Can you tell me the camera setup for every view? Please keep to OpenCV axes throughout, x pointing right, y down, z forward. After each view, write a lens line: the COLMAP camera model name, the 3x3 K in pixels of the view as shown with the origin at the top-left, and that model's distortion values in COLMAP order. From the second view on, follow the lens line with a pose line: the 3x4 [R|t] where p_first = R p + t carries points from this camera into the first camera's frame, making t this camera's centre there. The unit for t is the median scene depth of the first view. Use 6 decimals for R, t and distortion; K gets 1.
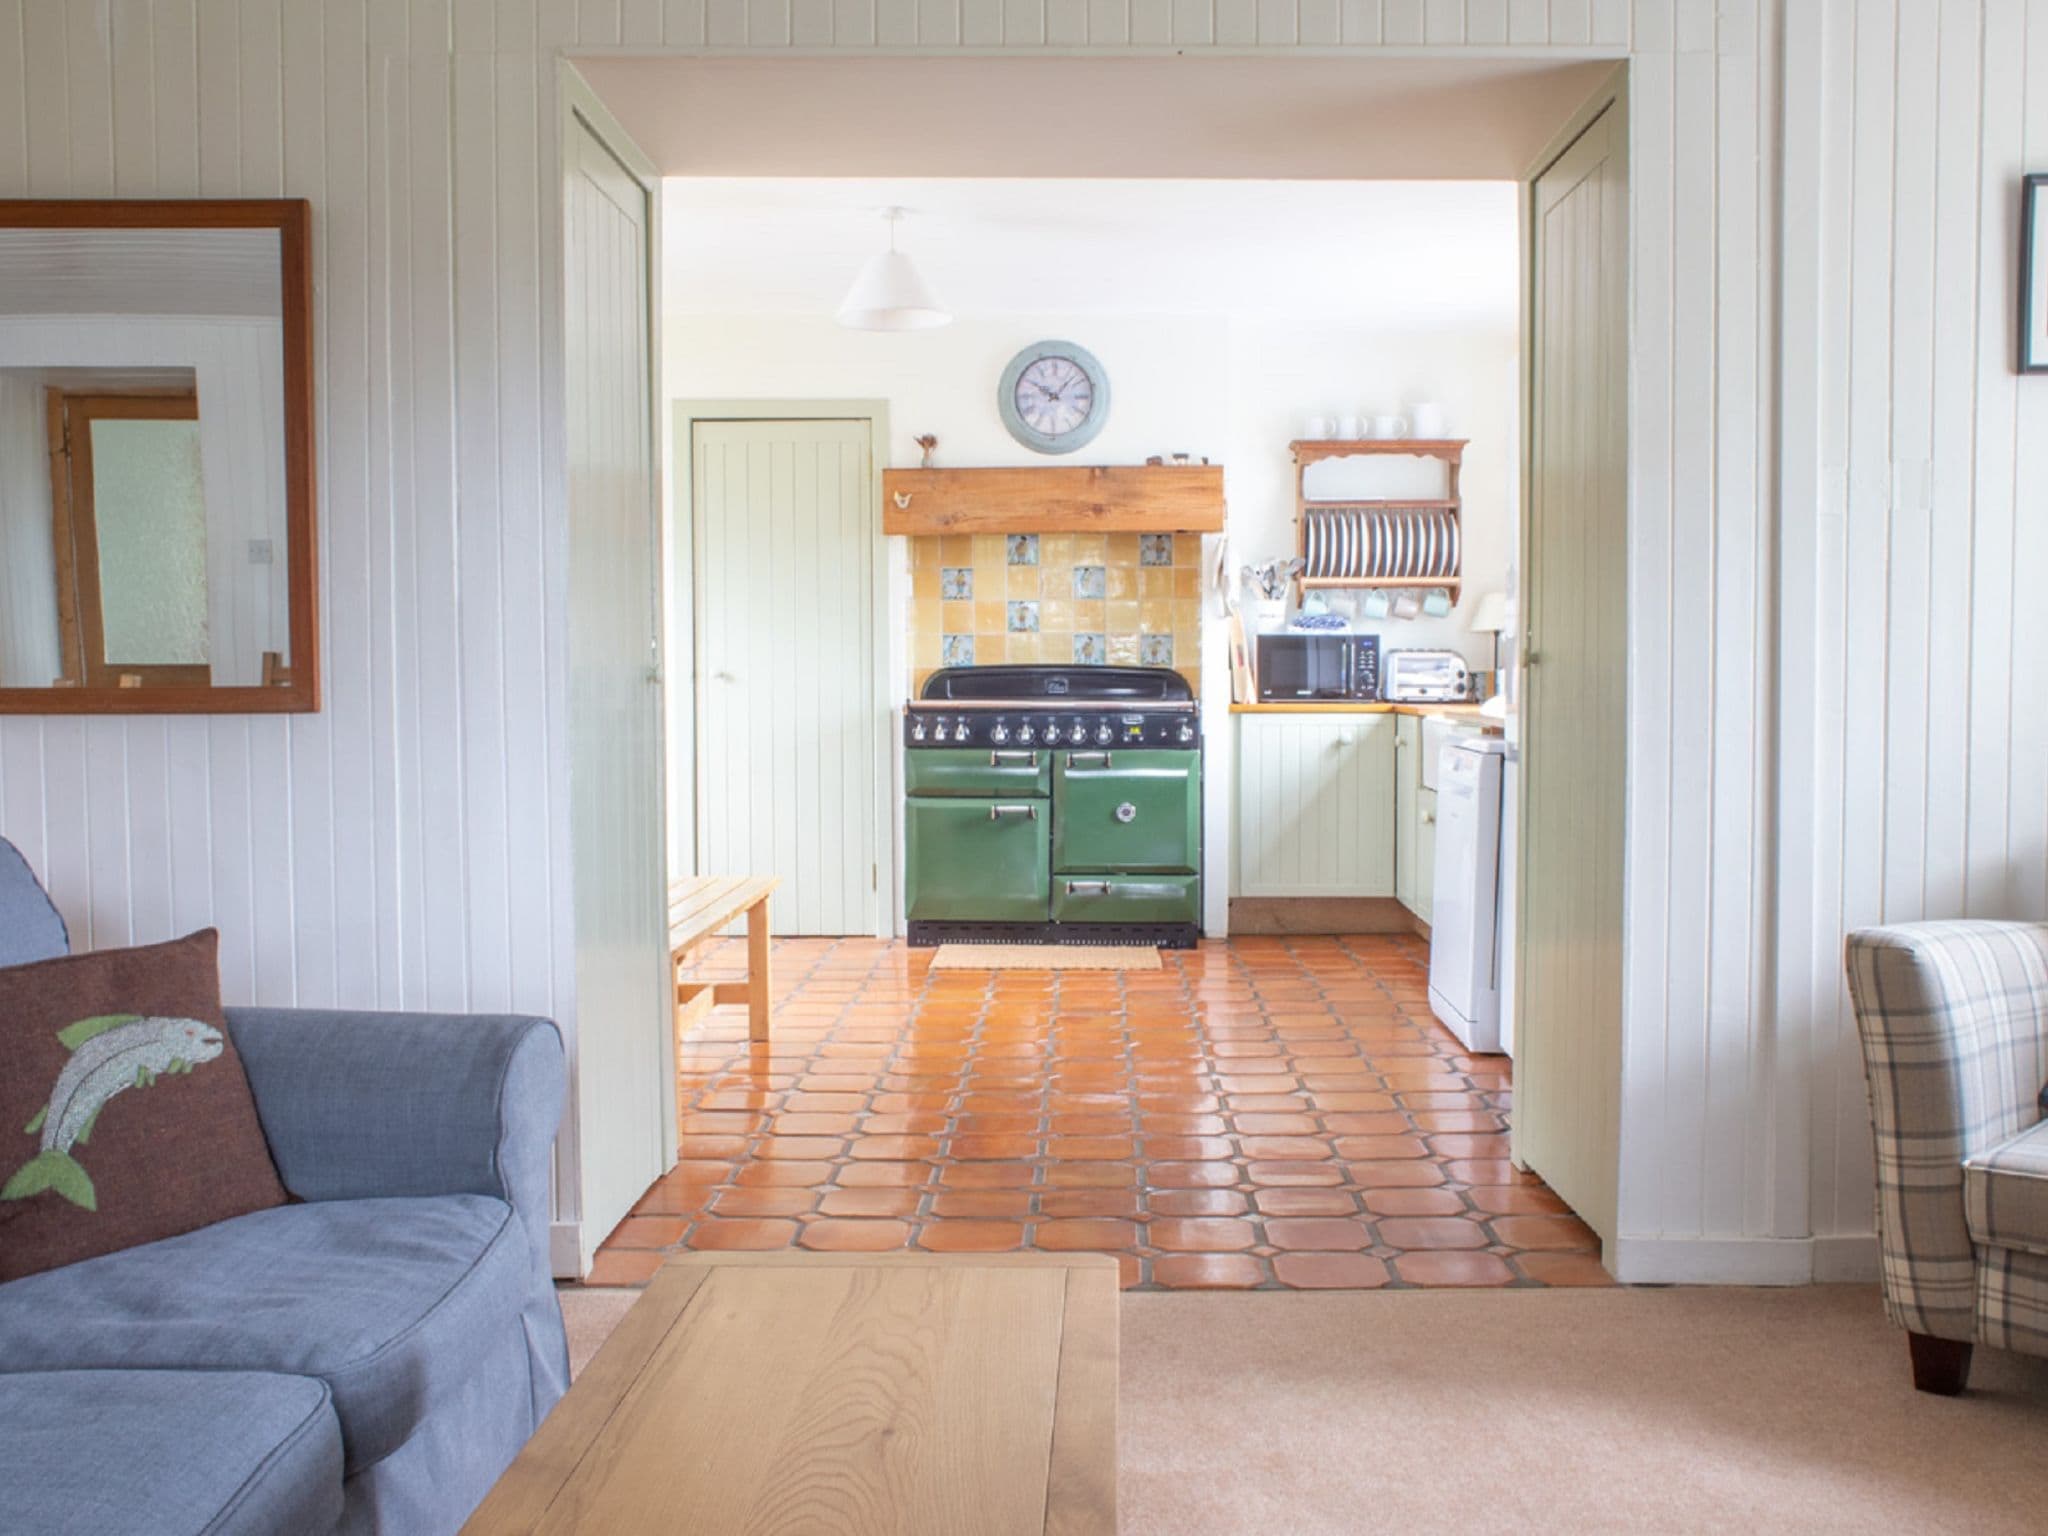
lens RADIAL K [[1850.3, 0, 1034.4], [0, 1850.3, 773.9], [0, 0, 1]] dist [-0.084217, 0.113978]
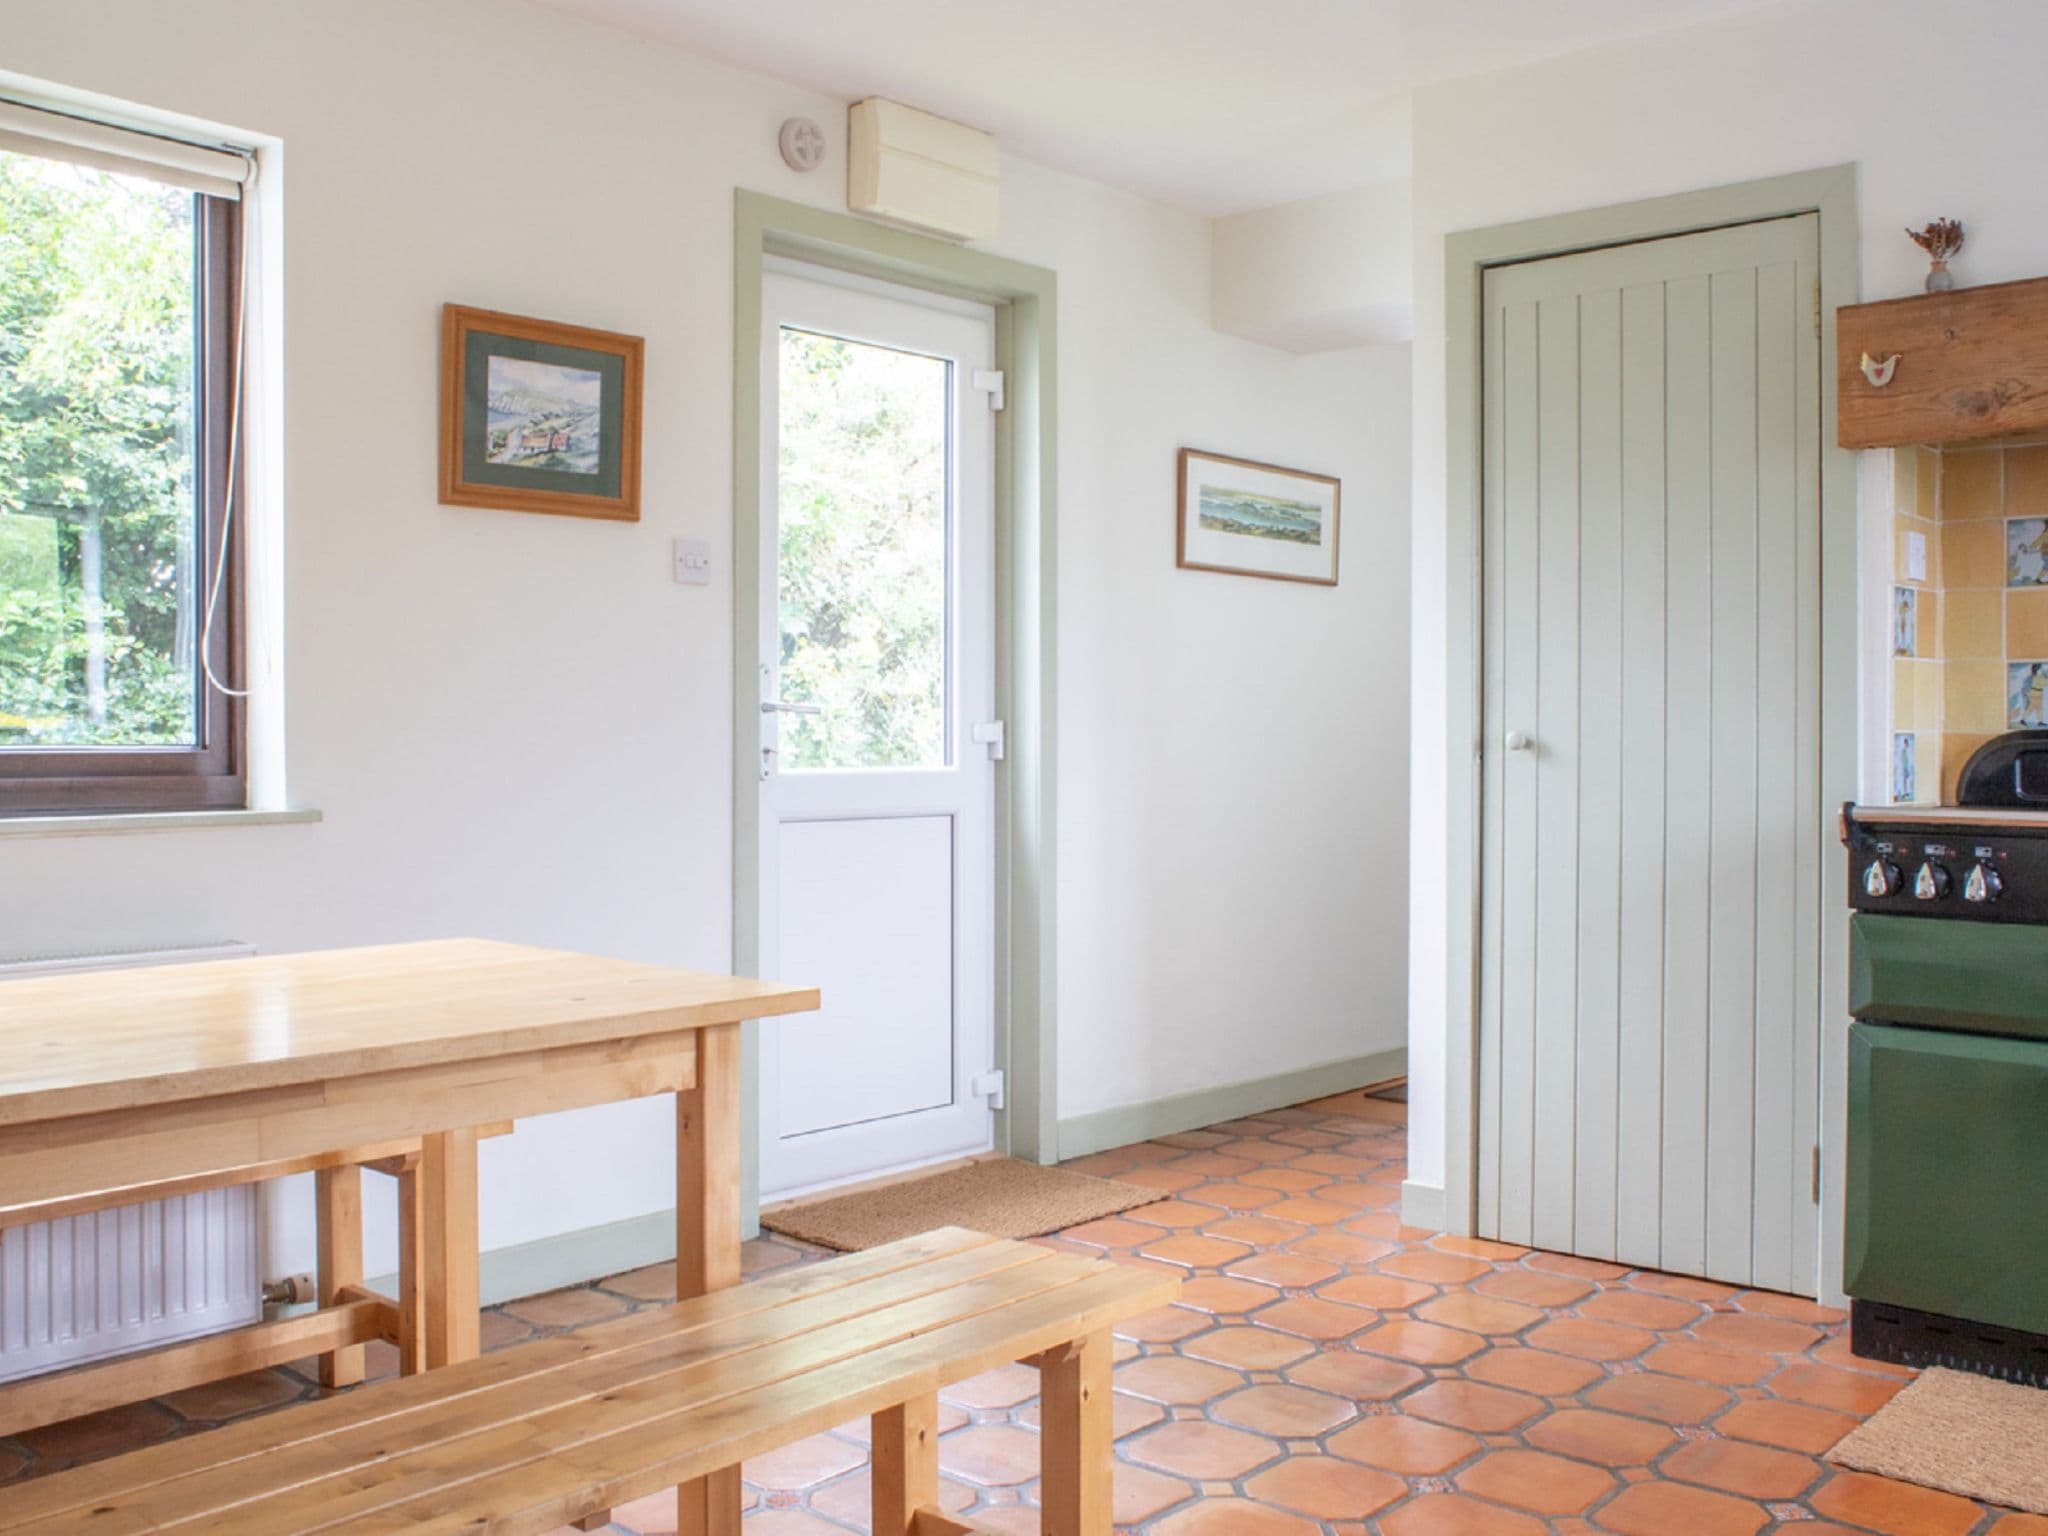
lens RADIAL K [[1949.6, 0, 928.8], [0, 1949.6, 762.3], [0, 0, 1]] dist [-0.127978, 0.116511]
pose [[0.754149, 0.013572, -0.656563, 0.063917], [-0.041367, 0.998783, -0.026869, -0.028366], [0.655399, 0.047423, 0.753792, 0.506358]]
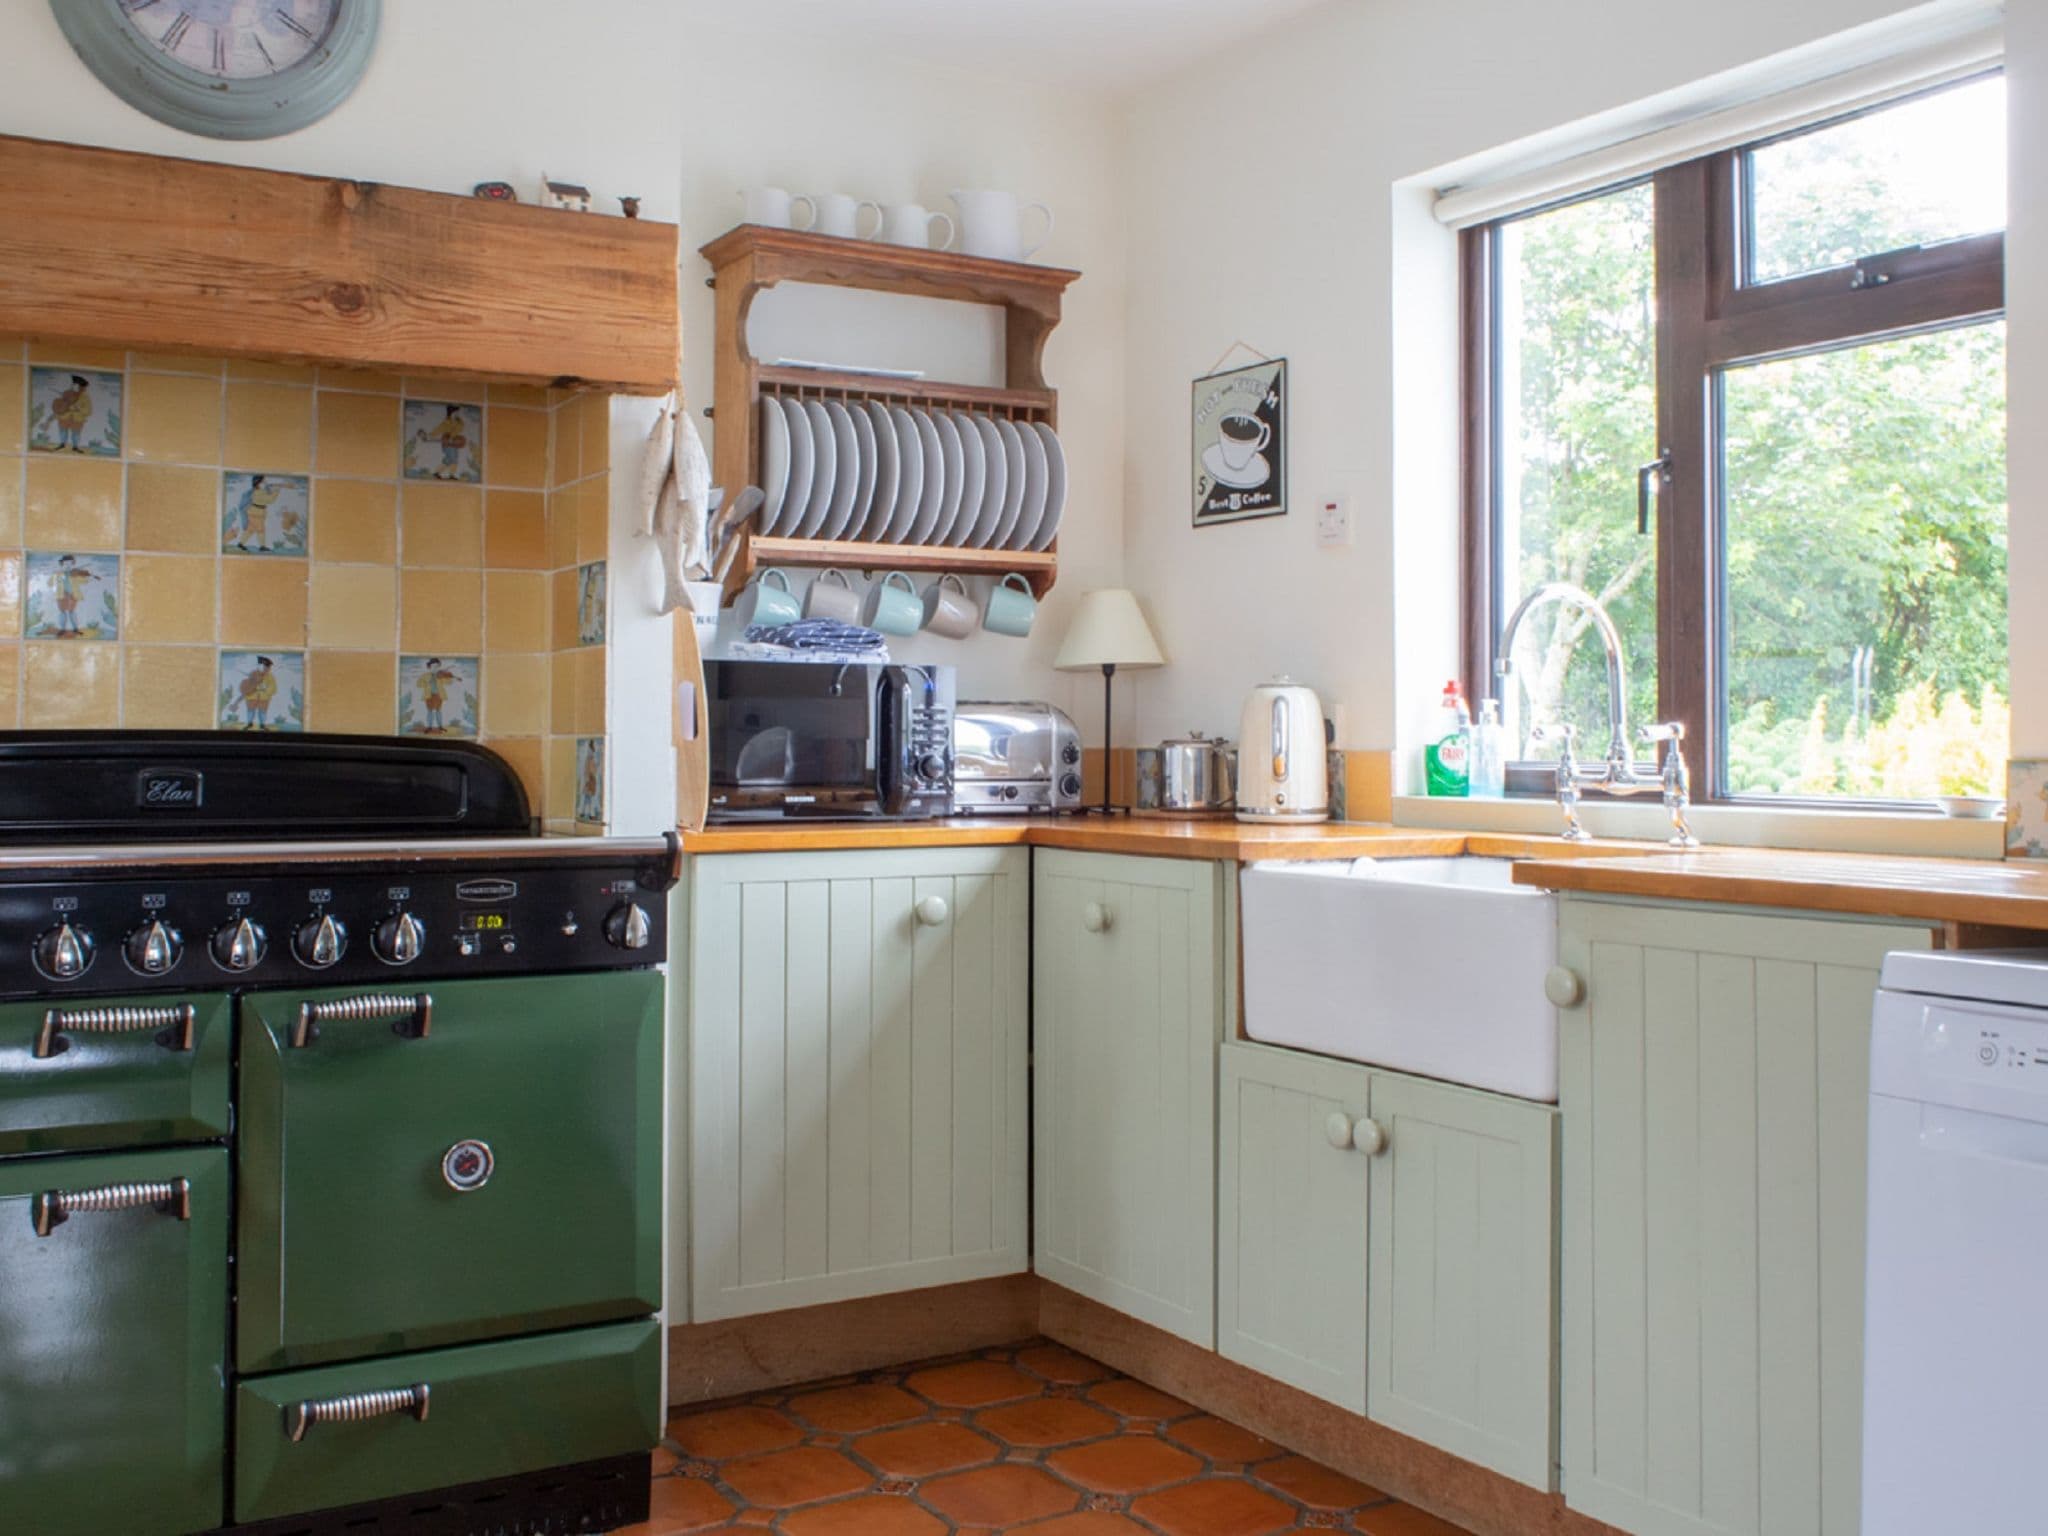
lens RADIAL K [[2001.3, 0, 1025.5], [0, 2001.3, 646.3], [0, 0, 1]] dist [-0.109931, 0.206584]
pose [[0.837721, 0.028960, 0.545330, -0.064826], [0.028353, 0.994939, -0.096393, -0.035765], [-0.545362, 0.096212, 0.832660, 0.628785]]
